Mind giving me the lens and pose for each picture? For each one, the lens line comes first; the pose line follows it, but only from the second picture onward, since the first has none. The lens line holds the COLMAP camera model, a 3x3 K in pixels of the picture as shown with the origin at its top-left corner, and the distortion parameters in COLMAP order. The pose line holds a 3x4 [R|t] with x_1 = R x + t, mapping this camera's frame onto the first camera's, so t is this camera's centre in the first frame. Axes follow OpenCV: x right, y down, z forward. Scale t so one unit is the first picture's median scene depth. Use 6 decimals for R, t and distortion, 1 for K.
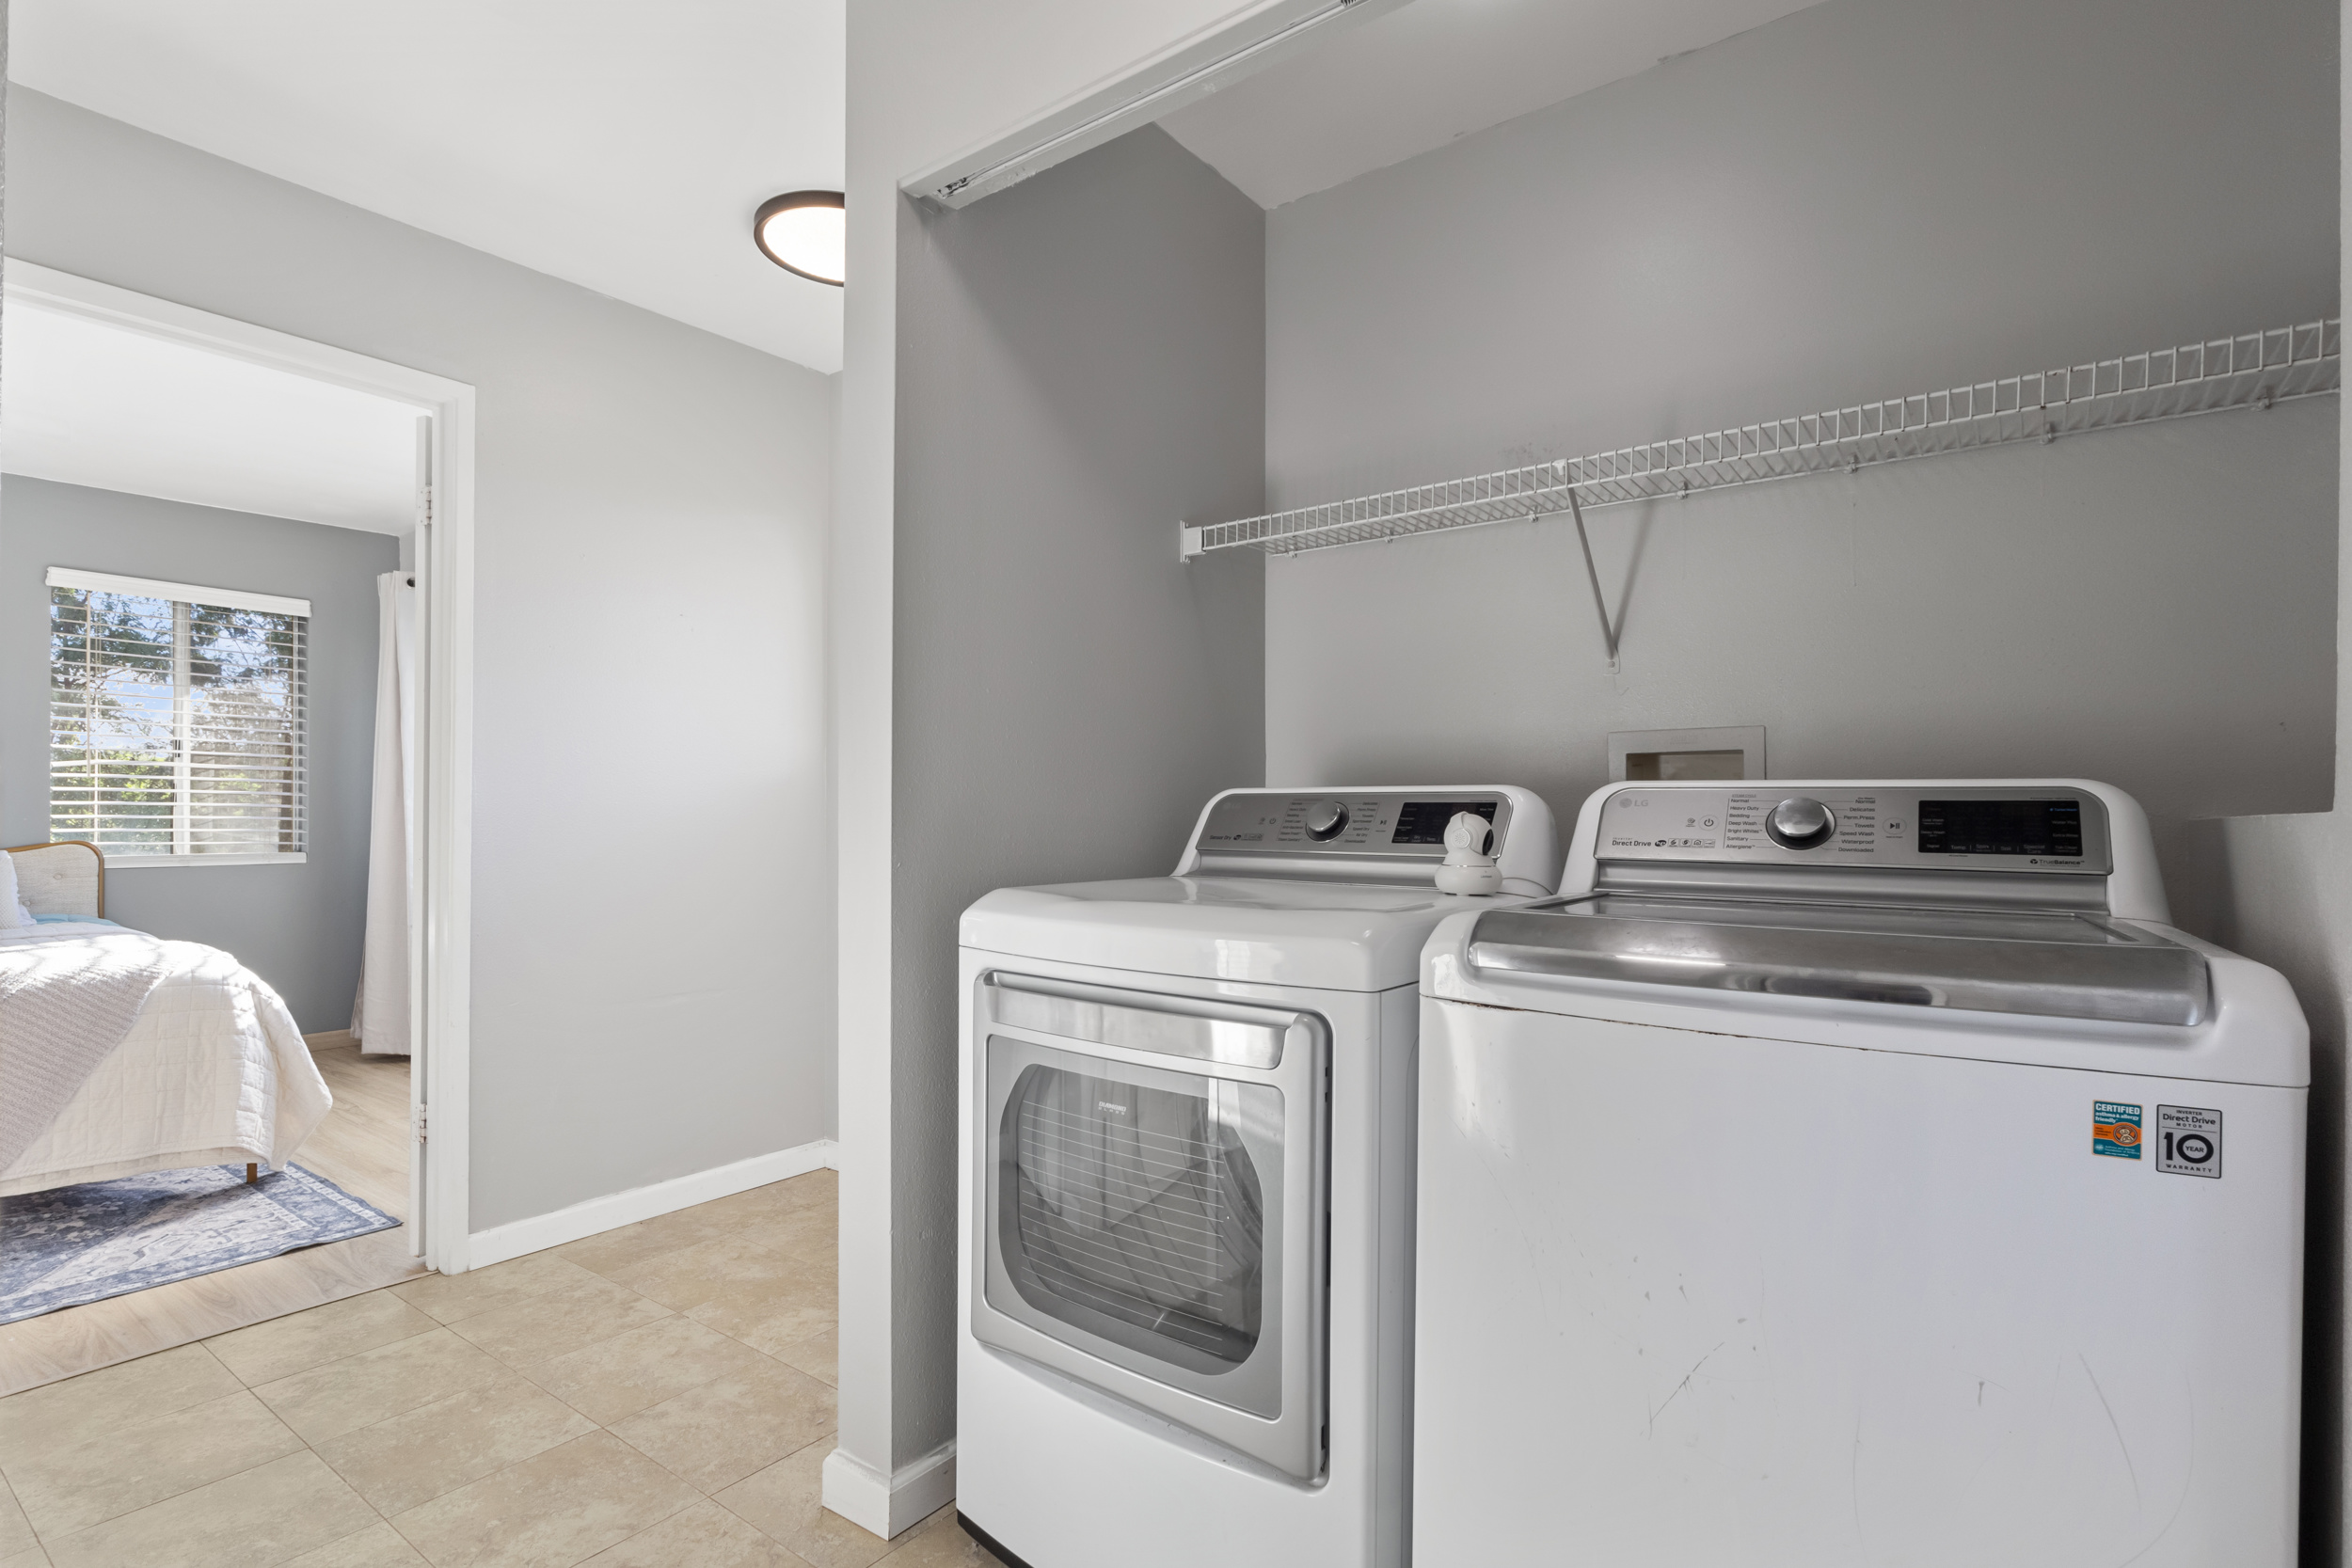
lens RADIAL K [[1146.2, 0, 1180.6], [0, 1146.2, 790.8], [0, 0, 1]] dist [-0.011709, -0.000034]
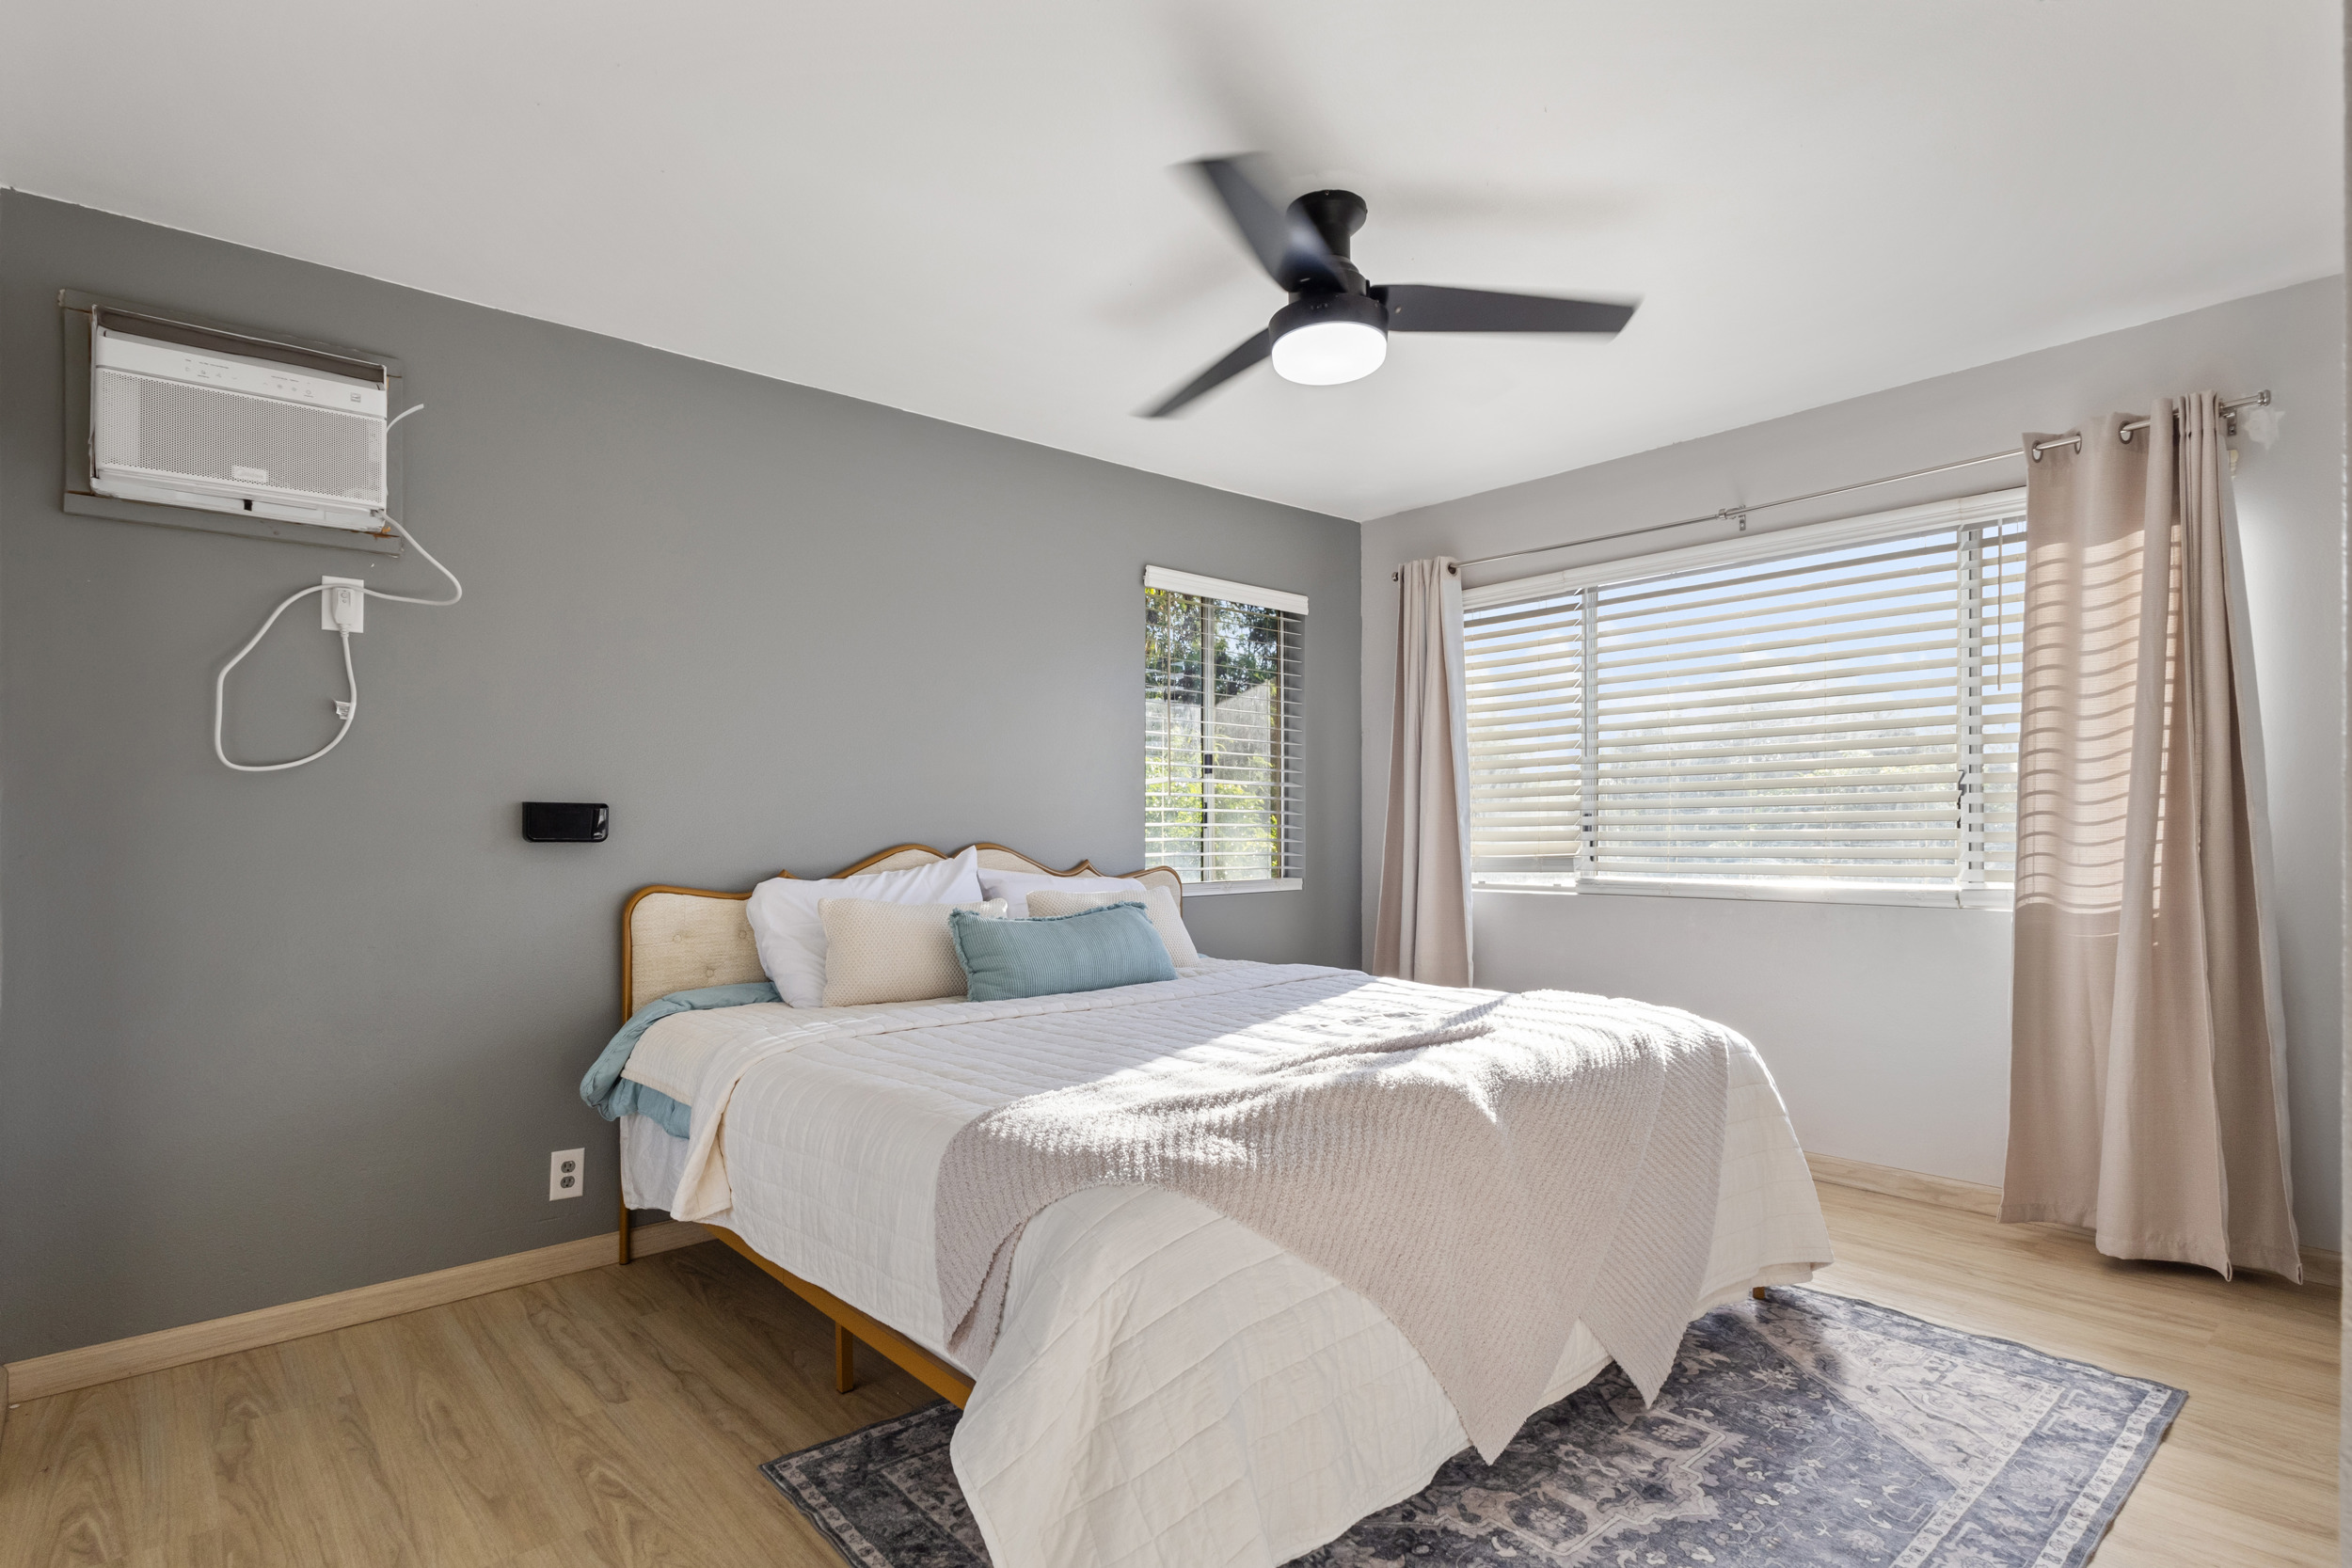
lens RADIAL K [[1210.4, 0, 1173.5], [0, 1210.4, 792.4], [0, 0, 1]] dist [0.007444, 0.001352]
pose [[0.979150, -0.010817, -0.202852, -0.779495], [0.010282, 0.999940, -0.003693, -0.011811], [0.202880, 0.001530, 0.979202, 0.053842]]
